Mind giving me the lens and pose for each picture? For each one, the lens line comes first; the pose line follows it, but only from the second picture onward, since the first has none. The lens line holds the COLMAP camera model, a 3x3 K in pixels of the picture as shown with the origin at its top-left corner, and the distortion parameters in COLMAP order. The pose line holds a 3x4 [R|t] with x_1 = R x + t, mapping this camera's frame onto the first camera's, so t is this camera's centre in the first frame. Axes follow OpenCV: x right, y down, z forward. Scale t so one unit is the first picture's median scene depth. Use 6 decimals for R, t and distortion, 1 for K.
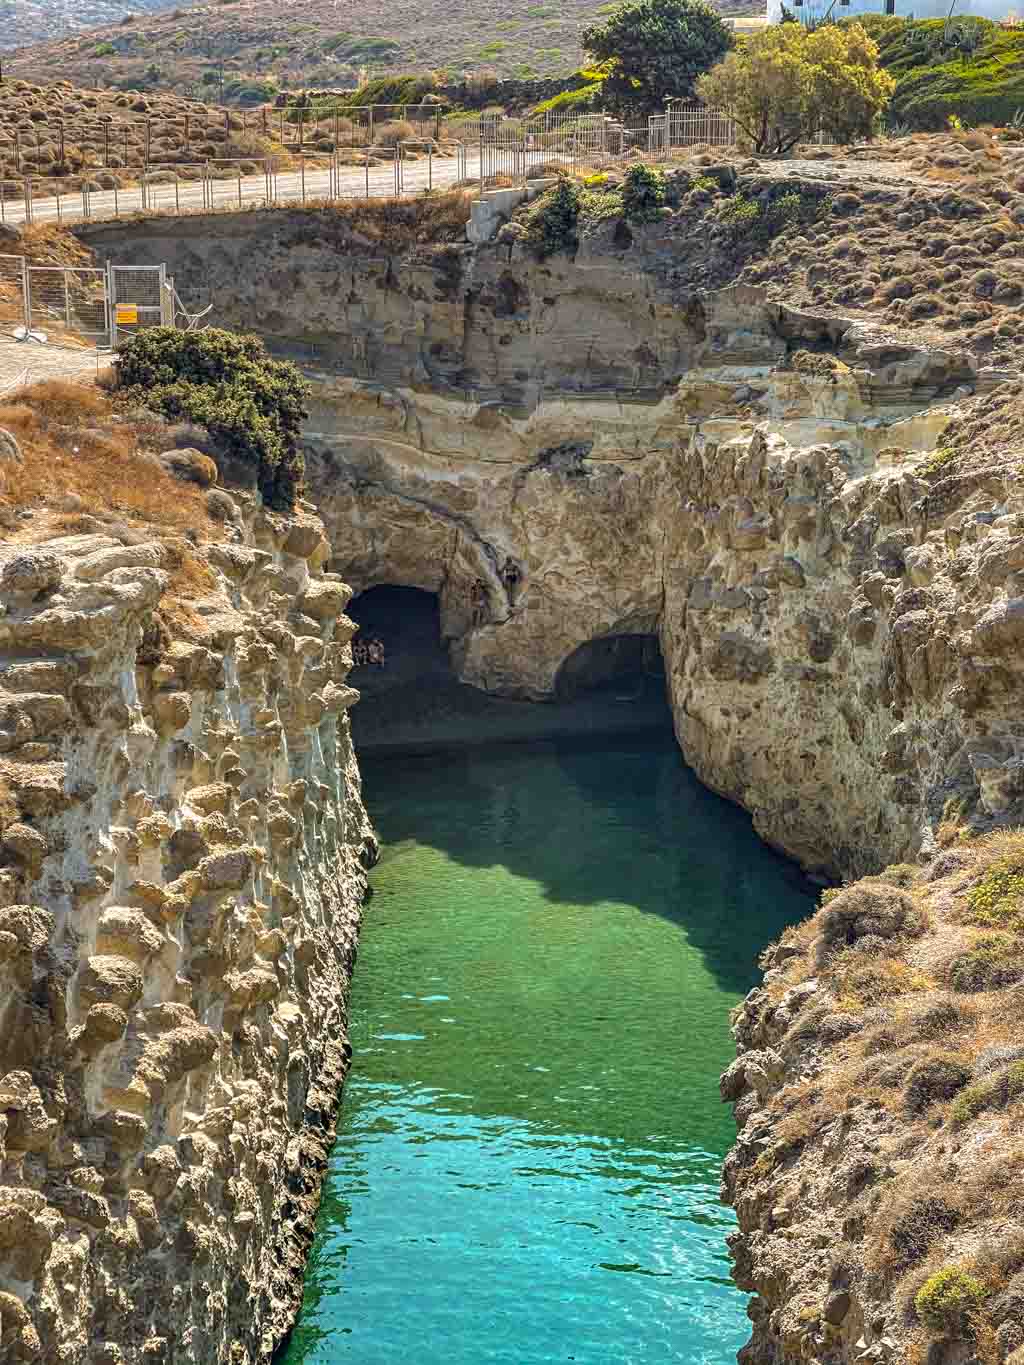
lens RADIAL K [[2454.8, 0, 512.0], [0, 2454.8, 682.5], [0, 0, 1]] dist [0.224528, -0.094603]
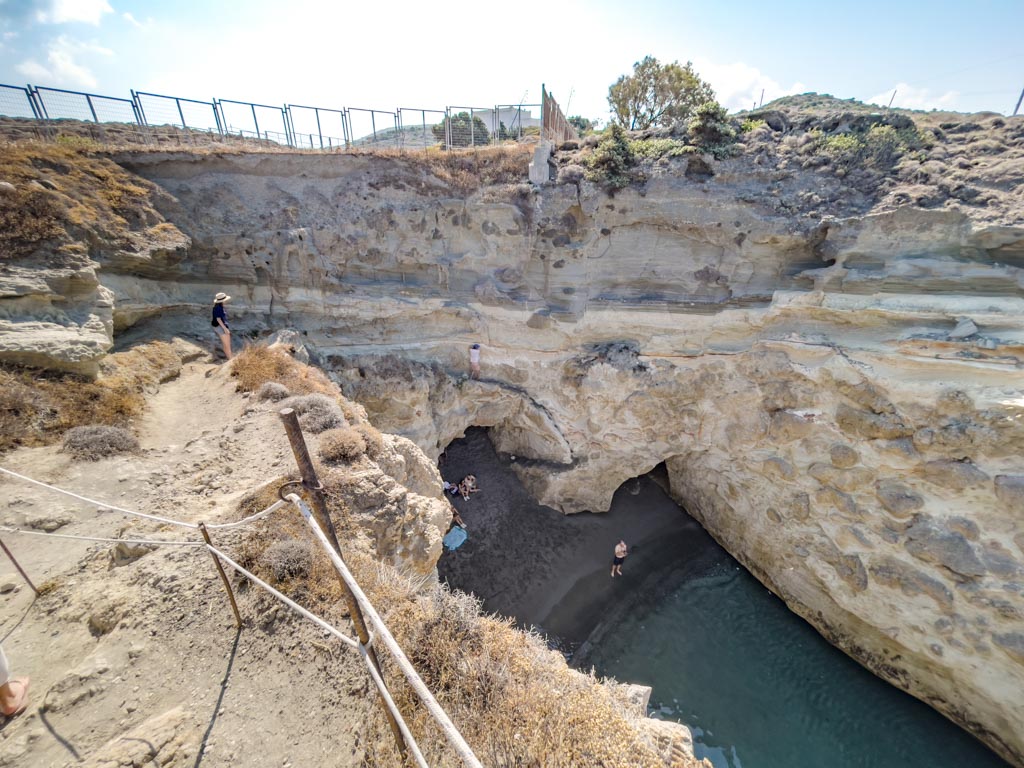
lens RADIAL K [[414.3, 0, 509.4], [0, 414.3, 394.0], [0, 0, 1]] dist [-0.005176, 0.000040]
pose [[0.938425, -0.148268, 0.312049, -0.106955], [0.077212, 0.970389, 0.228874, -0.124403], [-0.336744, -0.190687, 0.922086, 0.793009]]
